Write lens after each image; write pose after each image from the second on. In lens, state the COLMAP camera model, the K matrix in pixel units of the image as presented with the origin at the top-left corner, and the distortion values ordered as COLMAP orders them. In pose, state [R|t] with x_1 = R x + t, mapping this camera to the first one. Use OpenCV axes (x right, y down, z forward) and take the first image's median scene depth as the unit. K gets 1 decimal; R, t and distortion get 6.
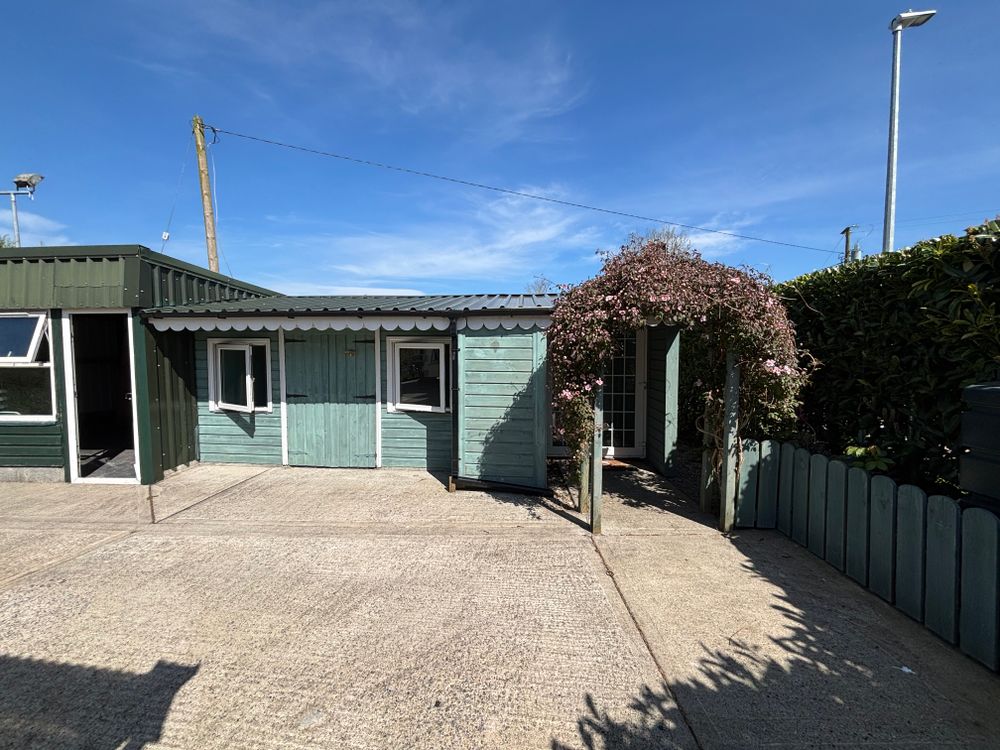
lens RADIAL K [[403.6, 0, 497.3], [0, 403.6, 371.1], [0, 0, 1]] dist [-0.000254, -0.000537]
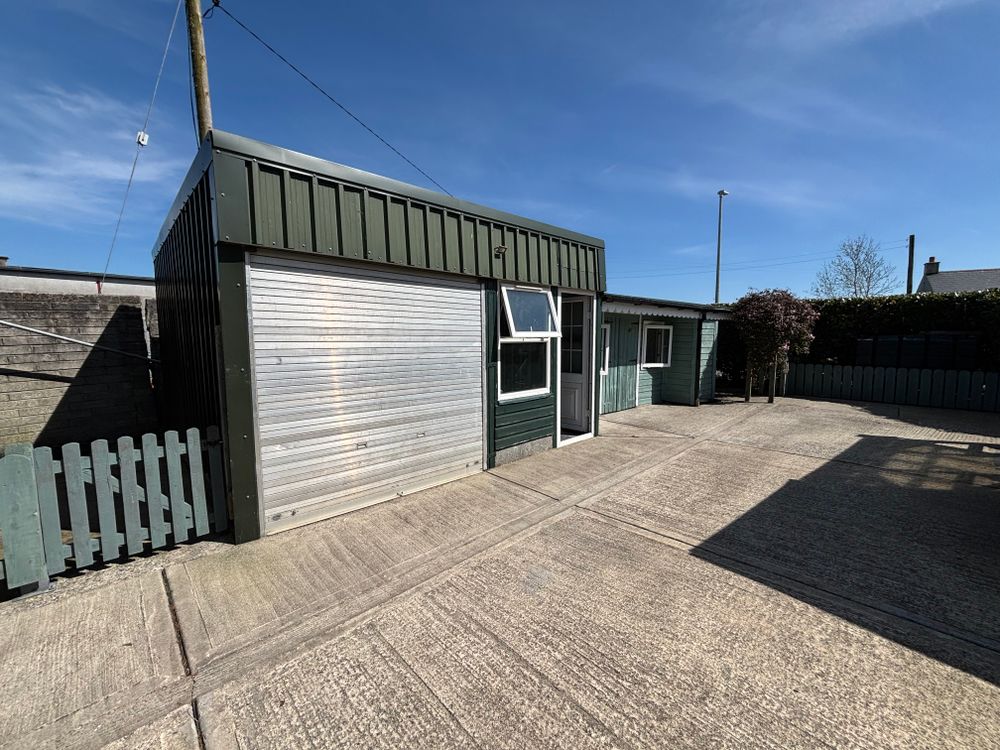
lens RADIAL K [[416.6, 0, 500.0], [0, 416.6, 375.0], [0, 0, 1]] dist [0.011720, 0.000078]
pose [[0.676103, -0.068908, 0.733578, -1.990363], [0.034953, 0.997496, 0.061485, 0.005007], [-0.735978, -0.015930, 0.676818, 0.350427]]
